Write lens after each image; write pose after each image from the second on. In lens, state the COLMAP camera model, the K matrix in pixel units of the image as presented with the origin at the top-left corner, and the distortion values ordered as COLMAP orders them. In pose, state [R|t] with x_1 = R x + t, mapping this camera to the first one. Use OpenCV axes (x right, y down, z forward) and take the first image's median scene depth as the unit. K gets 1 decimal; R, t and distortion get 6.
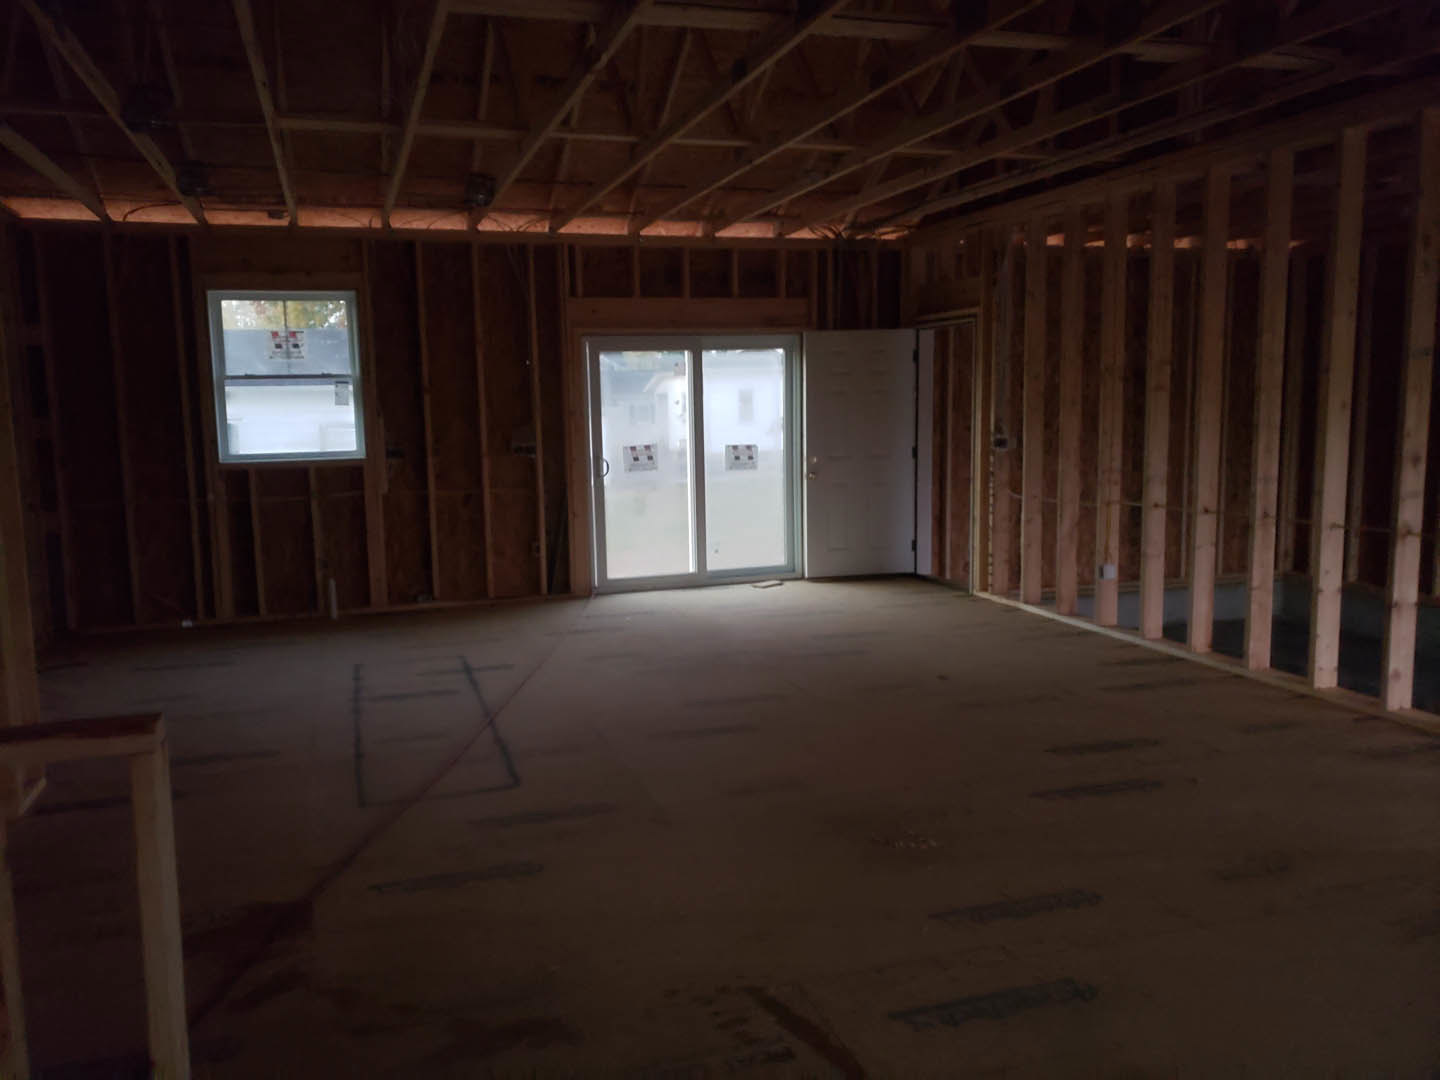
lens RADIAL K [[1126.5, 0, 718.0], [0, 1126.5, 533.8], [0, 0, 1]] dist [0.225814, -0.342642]
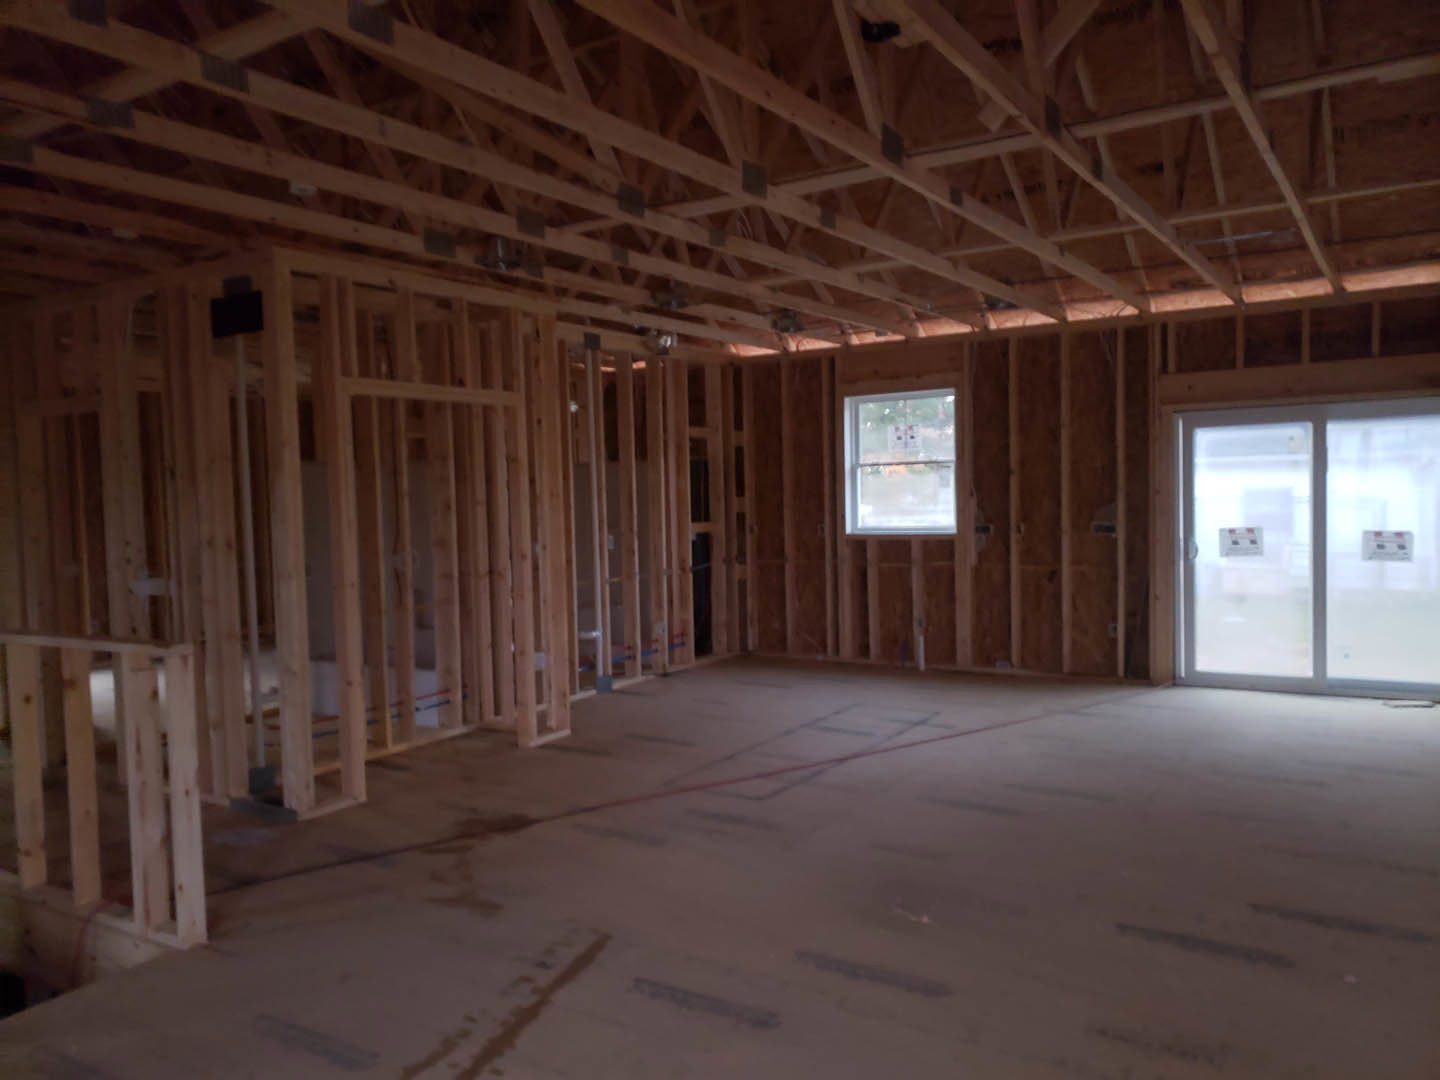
lens RADIAL K [[1147.4, 0, 695.3], [0, 1147.4, 562.1], [0, 0, 1]] dist [0.016663, 0.008324]
pose [[0.637411, 0.053169, -0.768687, 0.396880], [-0.084376, 0.996433, -0.001045, -0.013716], [0.765890, 0.065525, 0.639624, 0.078721]]
